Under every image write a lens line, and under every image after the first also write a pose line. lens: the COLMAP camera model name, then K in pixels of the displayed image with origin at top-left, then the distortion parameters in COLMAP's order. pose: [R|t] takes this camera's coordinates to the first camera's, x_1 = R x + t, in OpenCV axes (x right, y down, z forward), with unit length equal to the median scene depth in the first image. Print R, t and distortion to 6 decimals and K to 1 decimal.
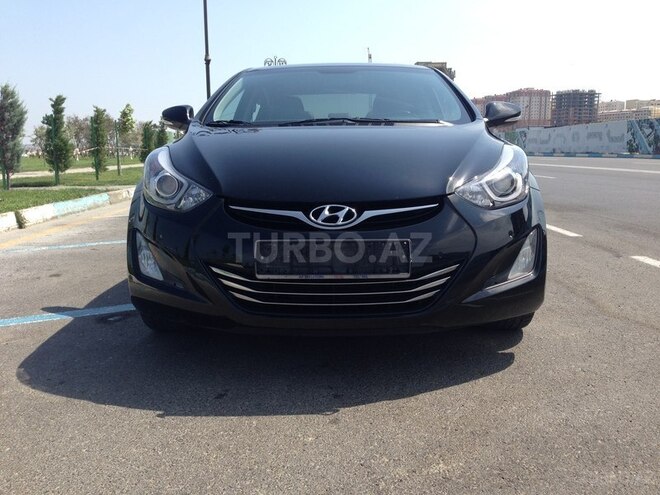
lens RADIAL K [[610.6, 0, 333.9], [0, 610.6, 245.2], [0, 0, 1]] dist [0.144137, -0.261416]
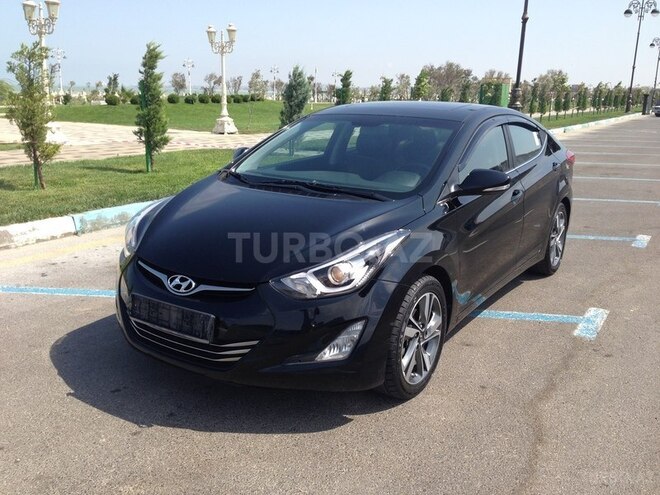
lens RADIAL K [[610.6, 0, 333.9], [0, 610.6, 245.2], [0, 0, 1]] dist [0.144137, -0.261416]
pose [[0.846463, 0.158292, -0.508375, 0.862005], [-0.113018, 0.986445, 0.118968, -0.298869], [0.520315, -0.043247, 0.852879, 0.032190]]
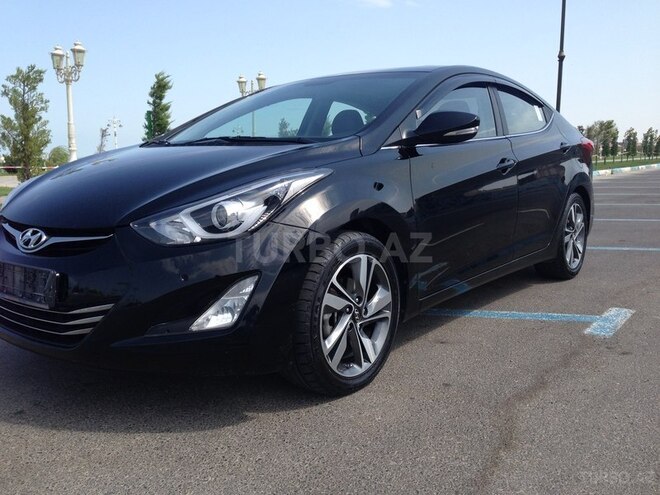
lens RADIAL K [[610.6, 0, 333.9], [0, 610.6, 245.2], [0, 0, 1]] dist [0.144137, -0.261416]
pose [[0.803358, 0.092908, -0.588204, 0.929572], [-0.092715, 0.995223, 0.030569, -0.106136], [0.588235, 0.029977, 0.808134, 0.414162]]
